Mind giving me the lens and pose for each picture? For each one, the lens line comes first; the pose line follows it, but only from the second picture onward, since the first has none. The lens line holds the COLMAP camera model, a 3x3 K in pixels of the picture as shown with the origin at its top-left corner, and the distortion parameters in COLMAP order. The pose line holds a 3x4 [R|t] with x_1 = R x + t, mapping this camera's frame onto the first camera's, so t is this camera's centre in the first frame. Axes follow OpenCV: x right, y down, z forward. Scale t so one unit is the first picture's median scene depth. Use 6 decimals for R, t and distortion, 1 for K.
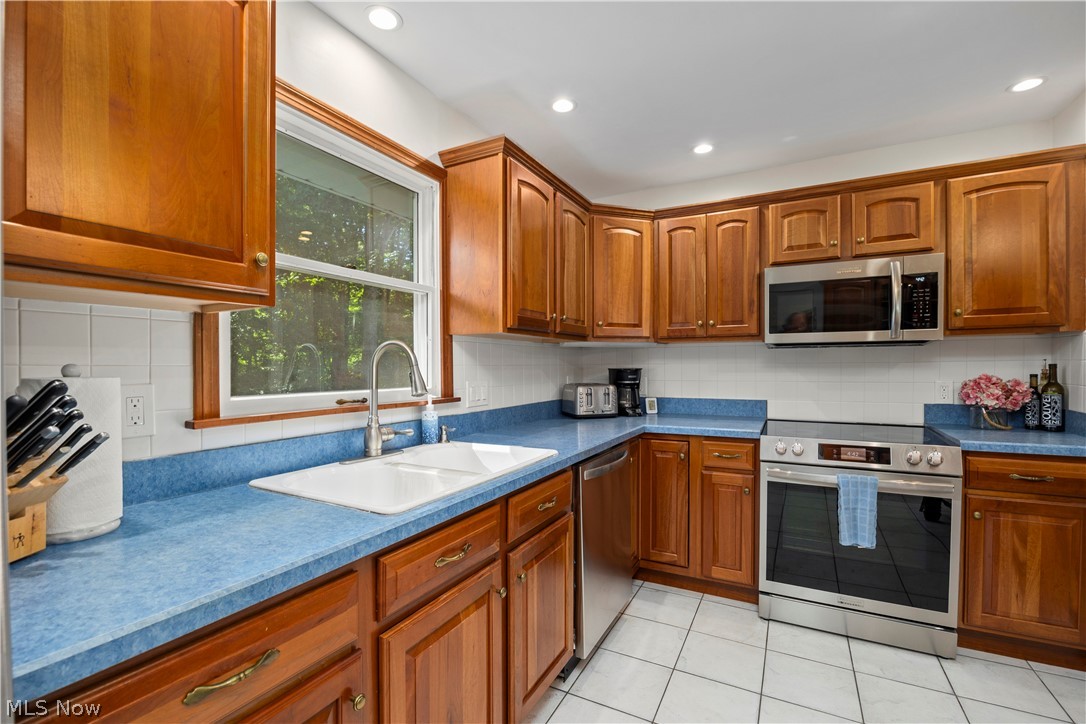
lens RADIAL K [[481.8, 0, 545.8], [0, 481.8, 370.4], [0, 0, 1]] dist [-0.013763, 0.000338]
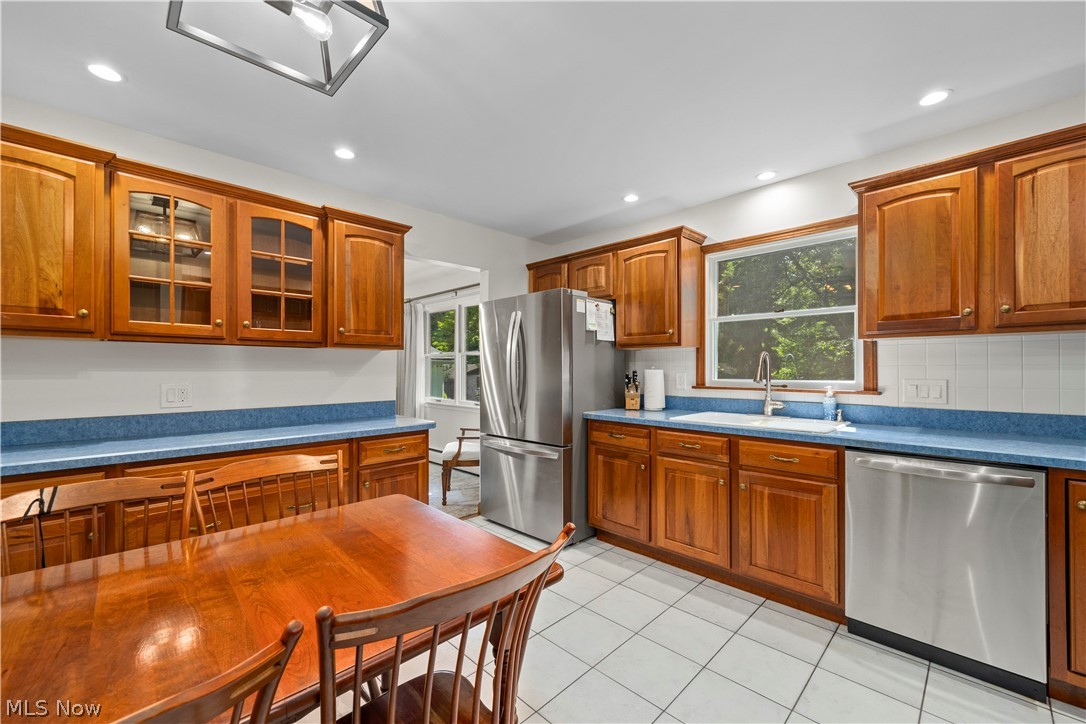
lens RADIAL K [[426.4, 0, 541.4], [0, 426.4, 365.8], [0, 0, 1]] dist [-0.005121, -0.000247]
pose [[-0.320862, -0.010843, -0.947064, 1.853635], [-0.008548, 0.999927, -0.008552, 0.015339], [0.947087, 0.005352, -0.320931, 0.897285]]
